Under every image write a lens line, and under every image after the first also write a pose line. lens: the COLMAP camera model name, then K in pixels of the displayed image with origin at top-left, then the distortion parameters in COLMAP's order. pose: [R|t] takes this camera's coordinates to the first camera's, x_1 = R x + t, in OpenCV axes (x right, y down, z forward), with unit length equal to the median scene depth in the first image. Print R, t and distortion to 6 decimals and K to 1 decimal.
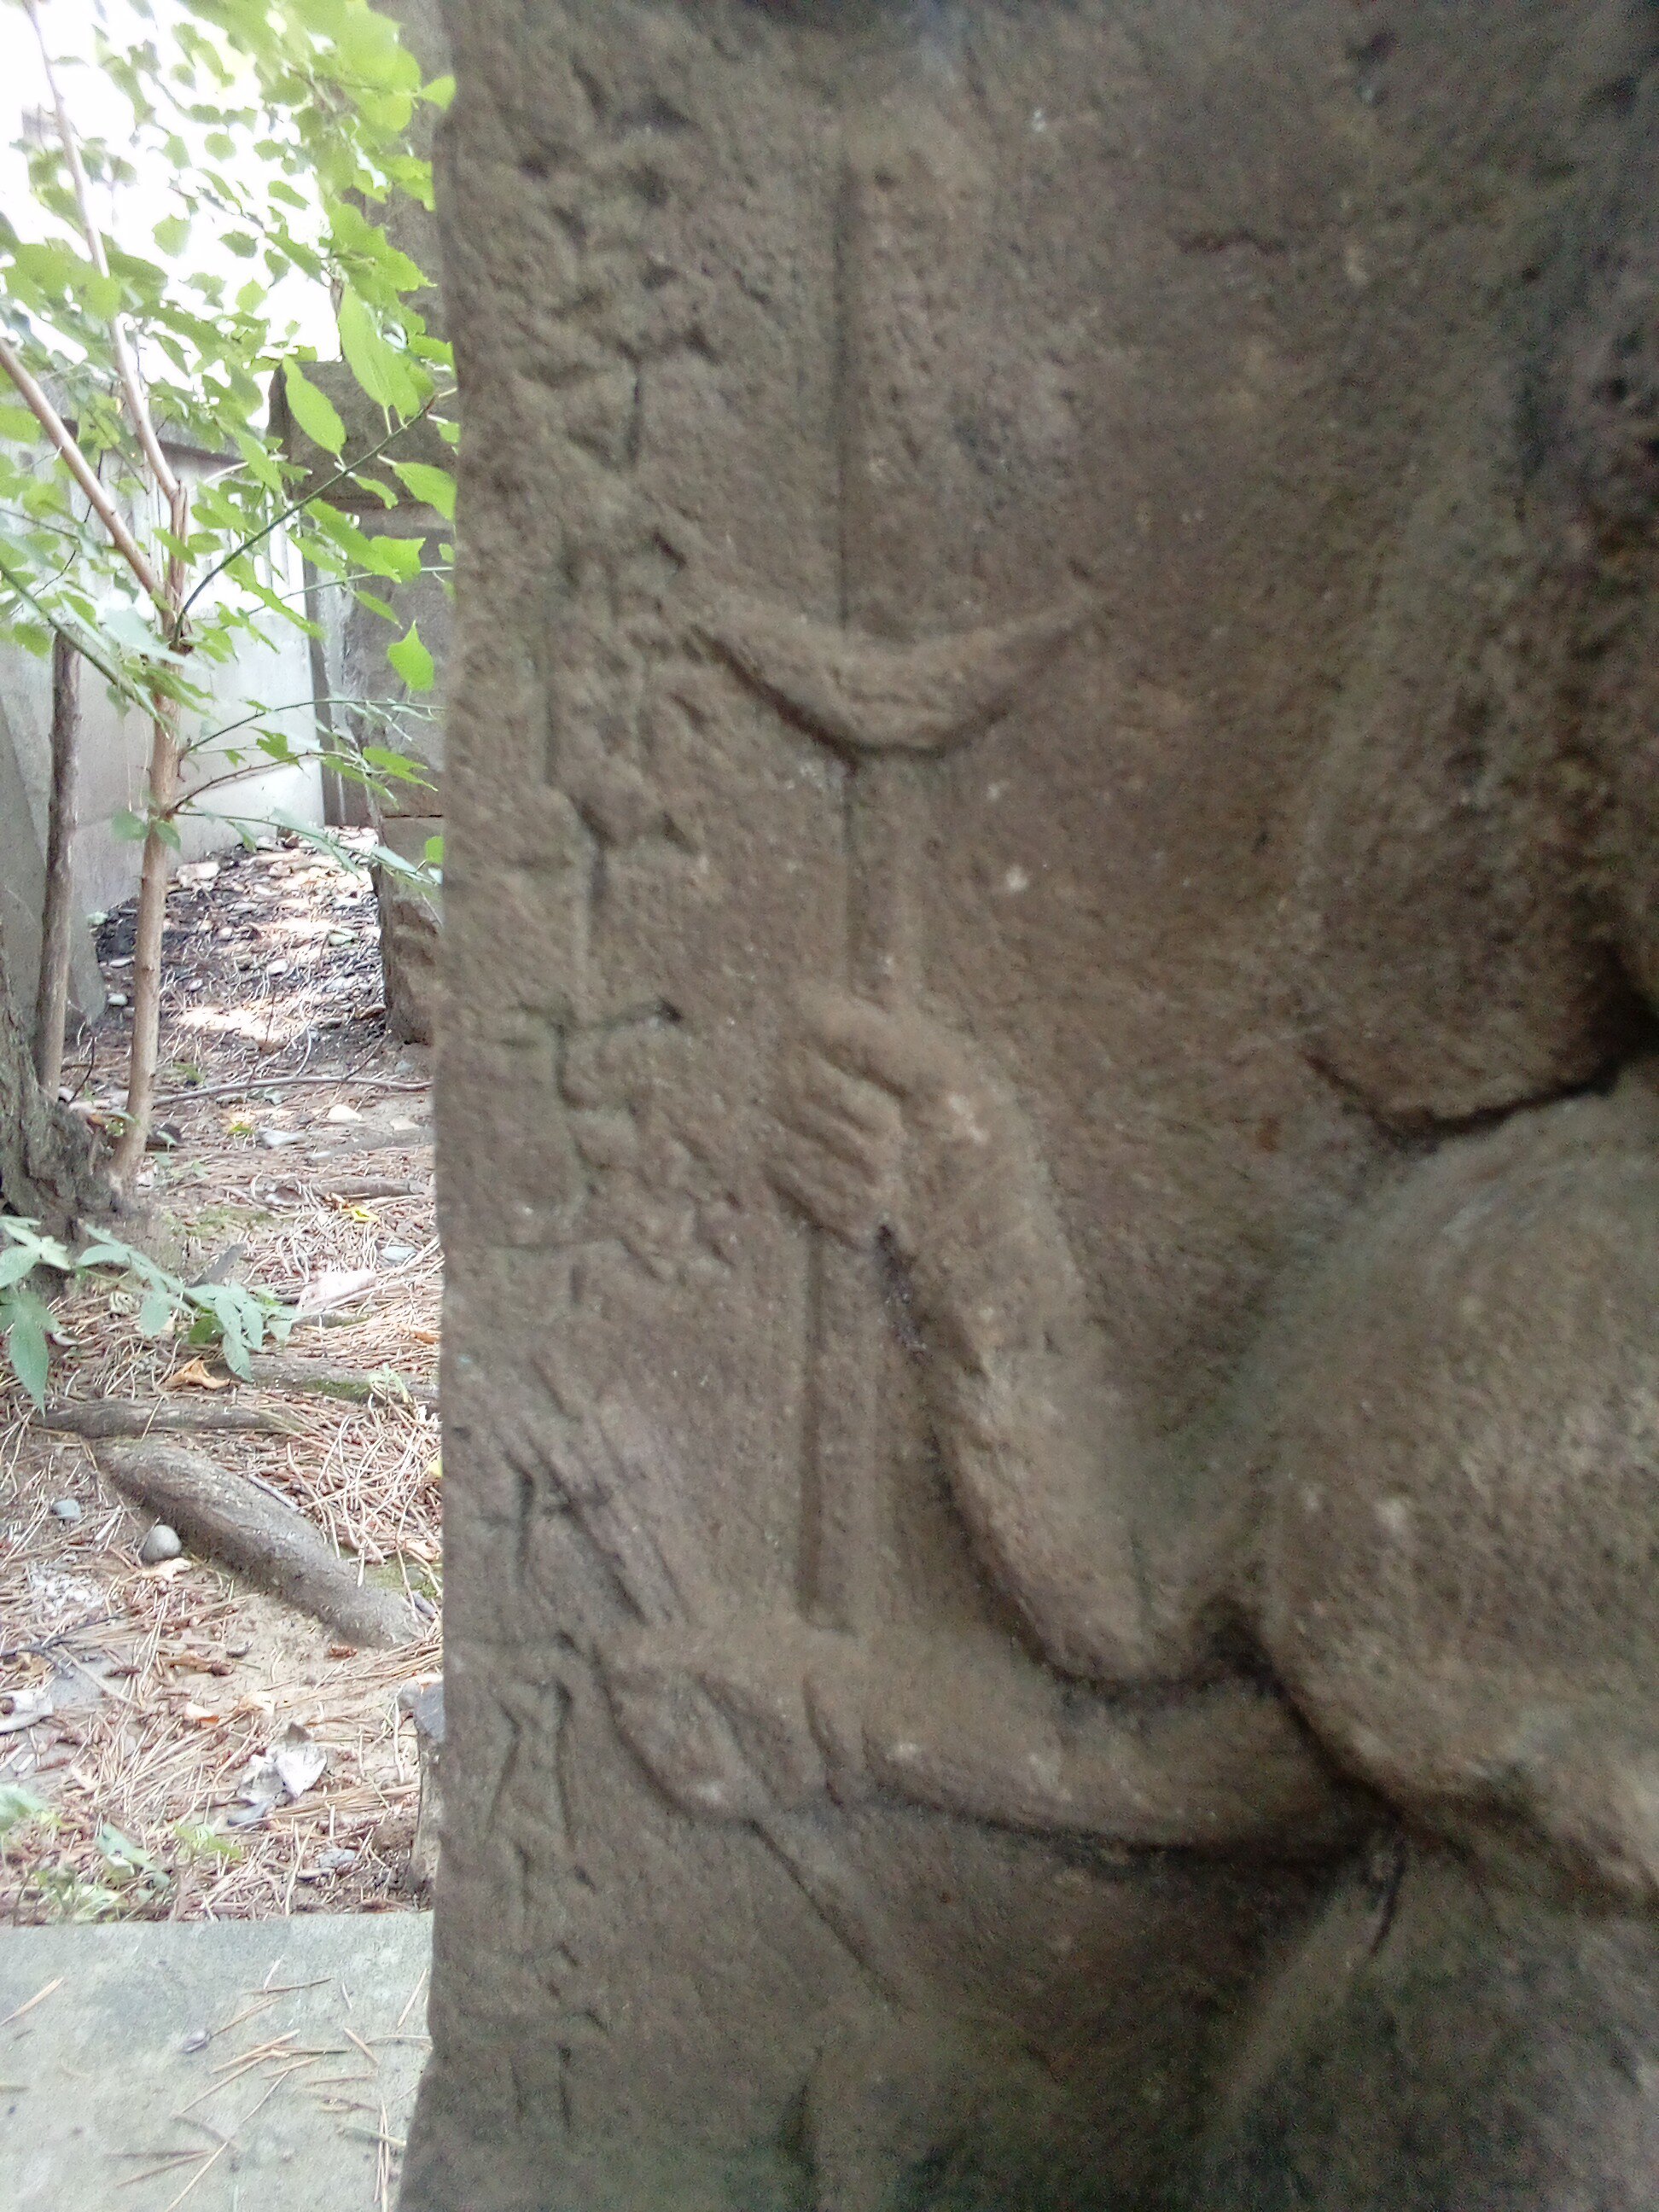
lens RADIAL K [[1791.0, 0, 843.3], [0, 1791.0, 1088.1], [0, 0, 1]] dist [0.066973, -0.095816]
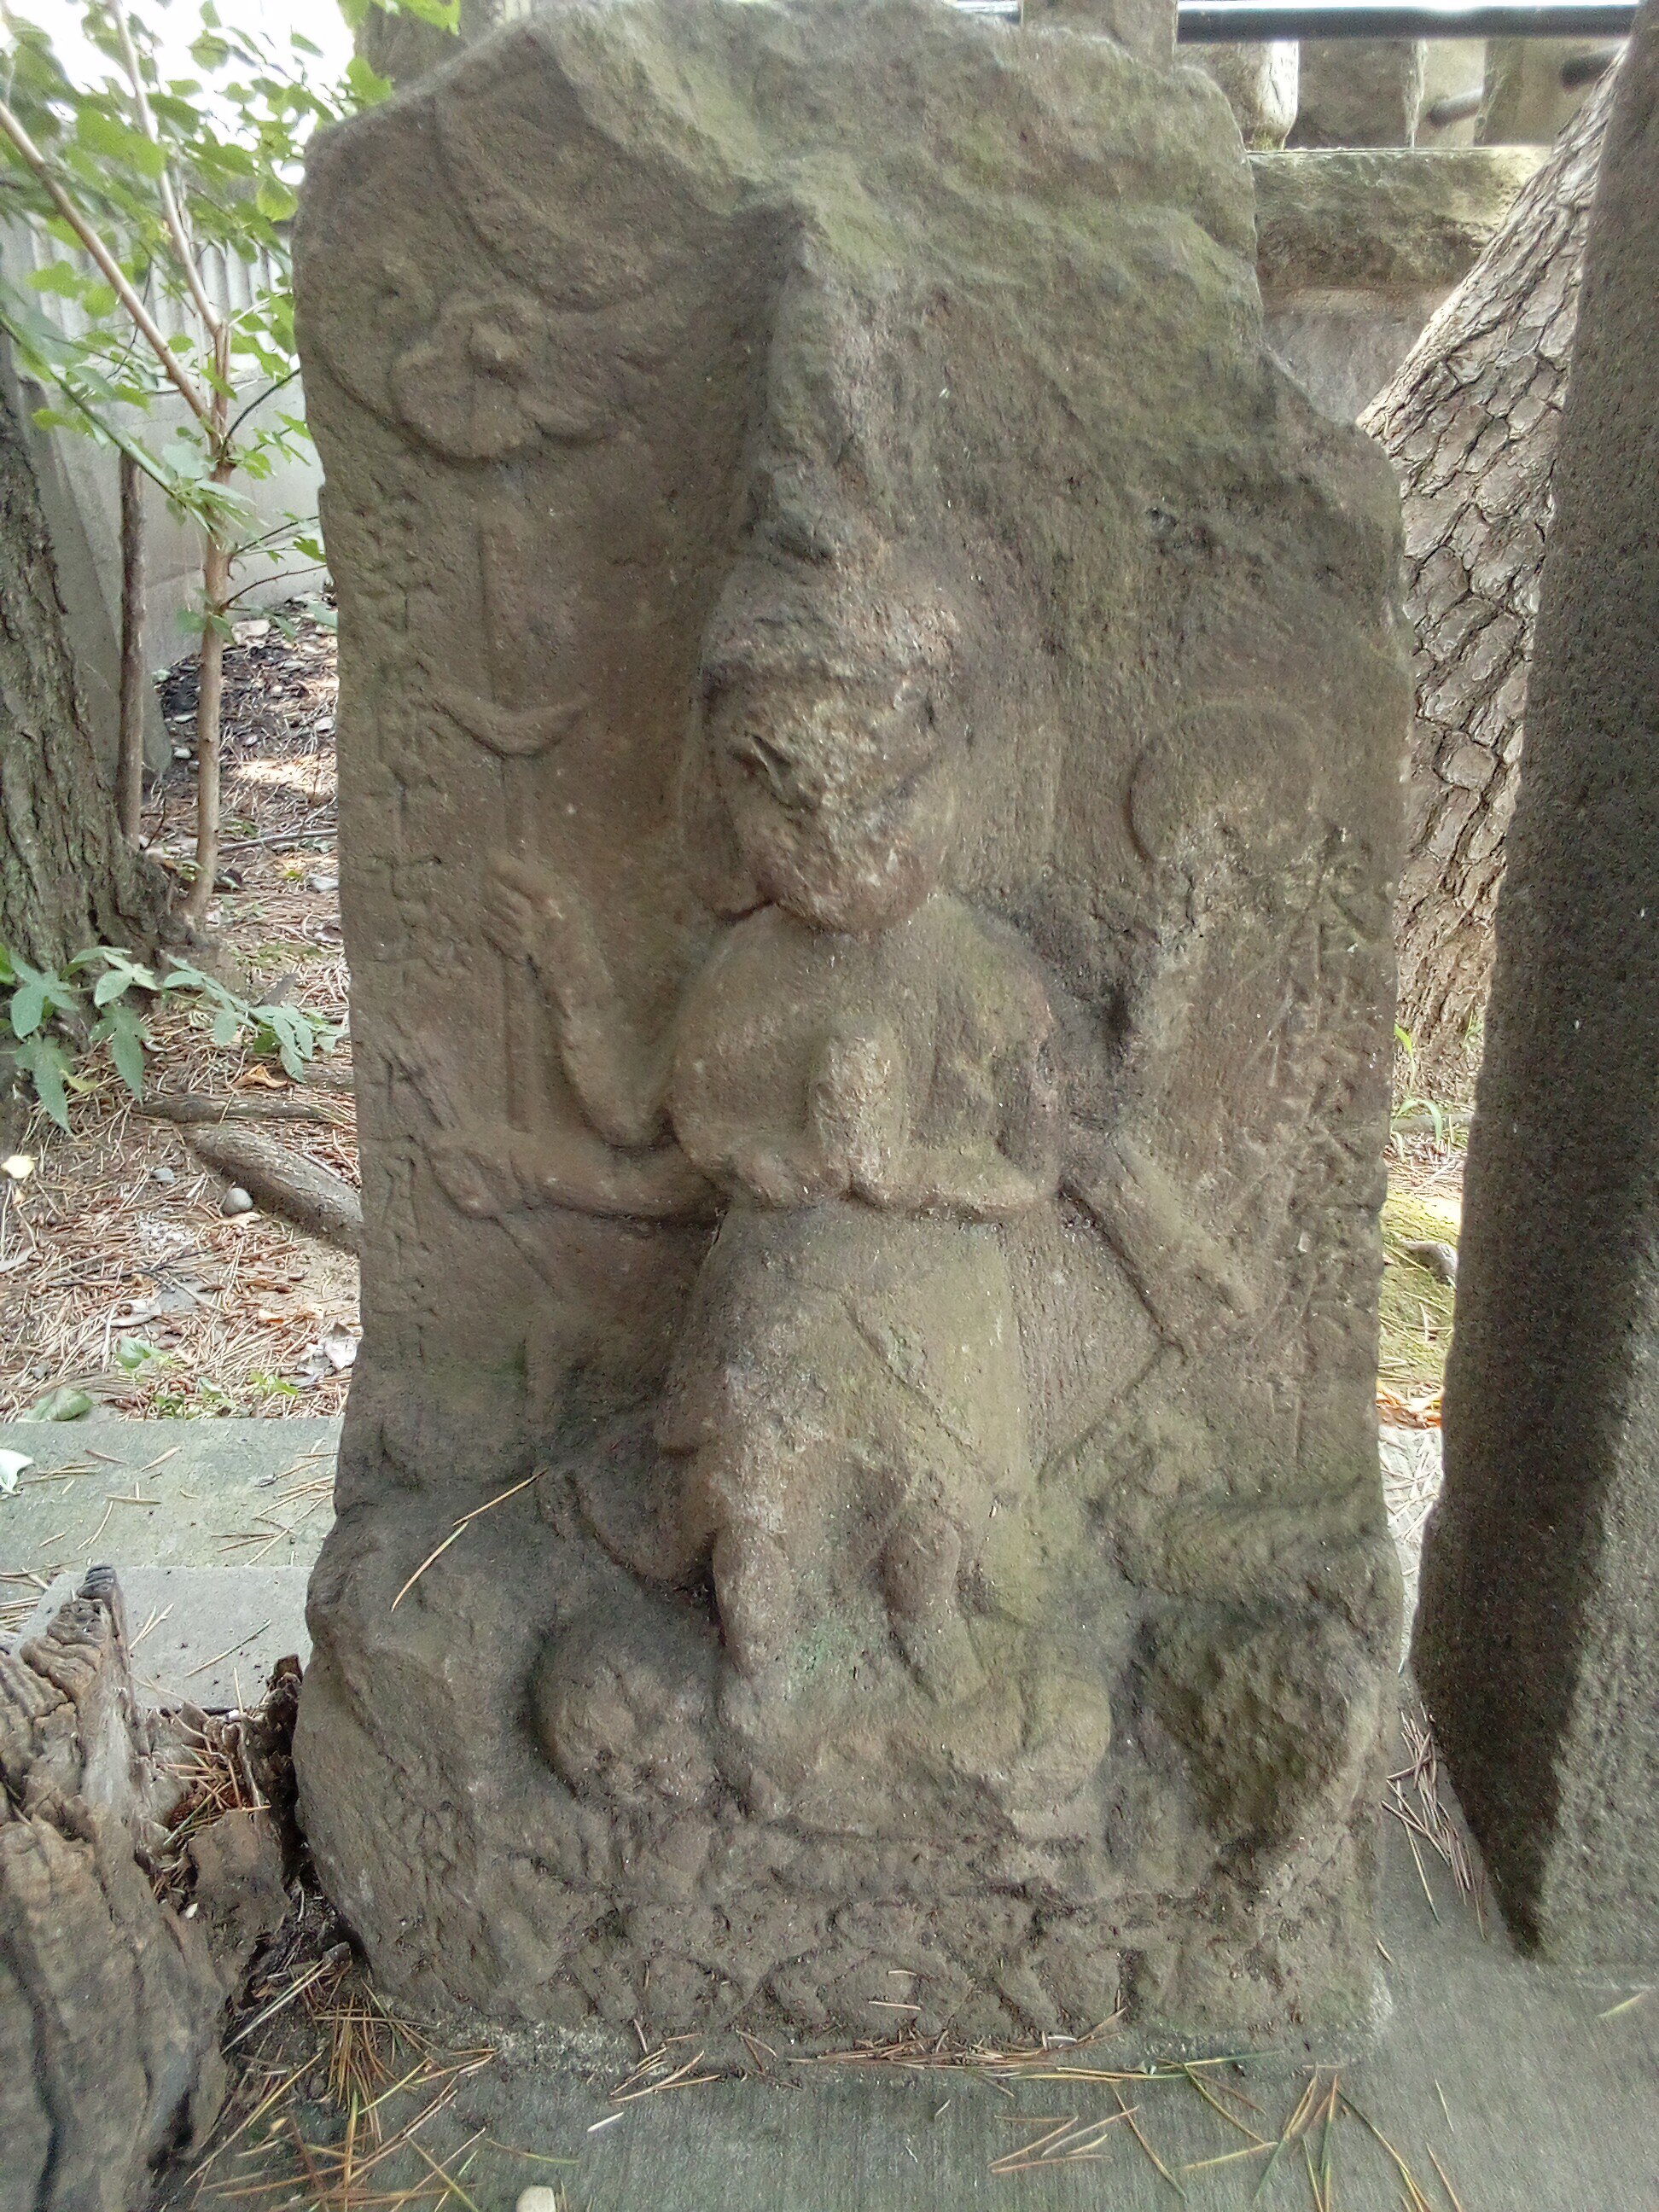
lens RADIAL K [[1791.0, 0, 834.3], [0, 1791.0, 1083.8], [0, 0, 1]] dist [0.066973, -0.095816]
pose [[0.999171, 0.017865, -0.036592, 0.454156], [-0.012618, 0.990222, 0.138930, -0.076076], [0.038716, -0.138353, 0.989626, -1.180635]]
